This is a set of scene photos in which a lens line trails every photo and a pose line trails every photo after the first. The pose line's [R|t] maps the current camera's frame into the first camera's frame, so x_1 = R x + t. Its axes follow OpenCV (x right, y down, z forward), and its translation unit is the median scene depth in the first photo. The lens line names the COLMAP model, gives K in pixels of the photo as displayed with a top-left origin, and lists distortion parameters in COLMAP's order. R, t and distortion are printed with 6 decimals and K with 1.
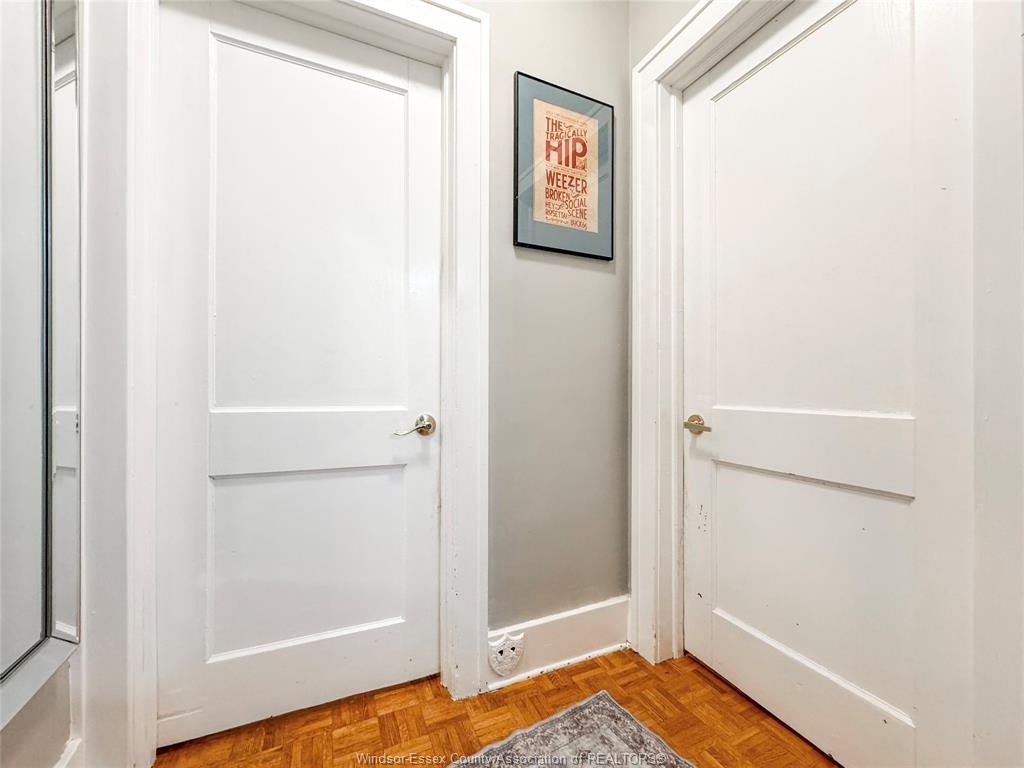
lens RADIAL K [[410.6, 0, 504.9], [0, 410.6, 385.3], [0, 0, 1]] dist [-0.003613, -0.000150]
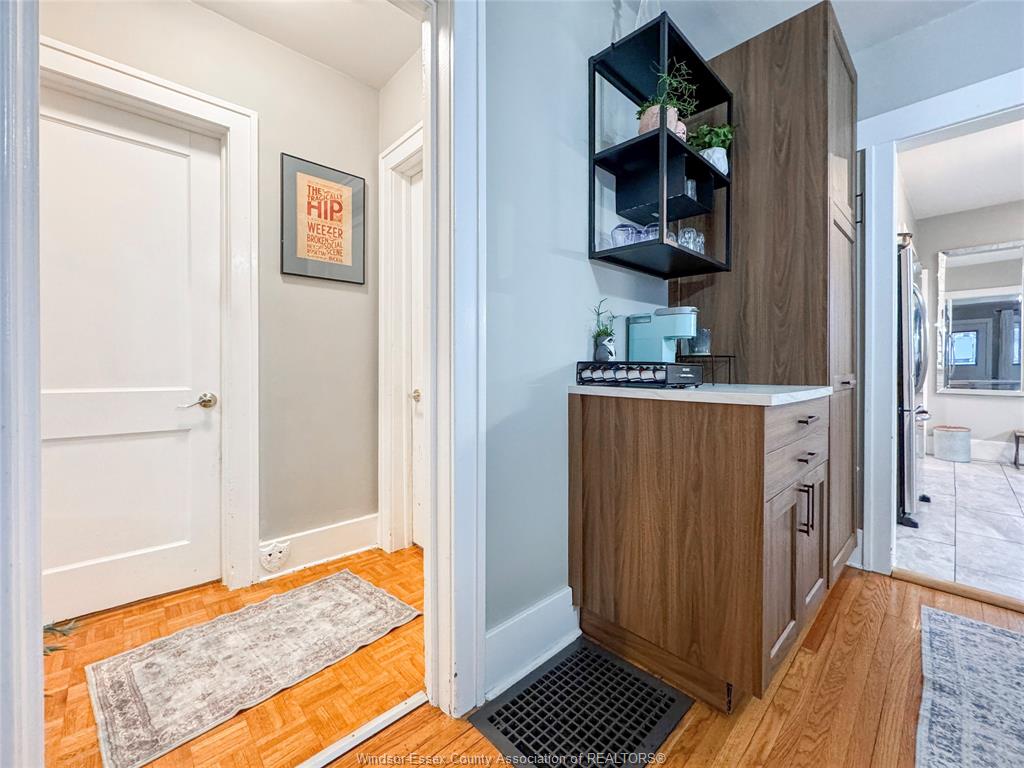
lens RADIAL K [[410.6, 0, 512.9], [0, 410.6, 370.1], [0, 0, 1]] dist [-0.003613, -0.000150]
pose [[0.940769, -0.001899, 0.339044, 0.290982], [-0.002927, 0.999902, 0.013722, -0.025008], [-0.339037, -0.013902, 0.940670, -0.611404]]
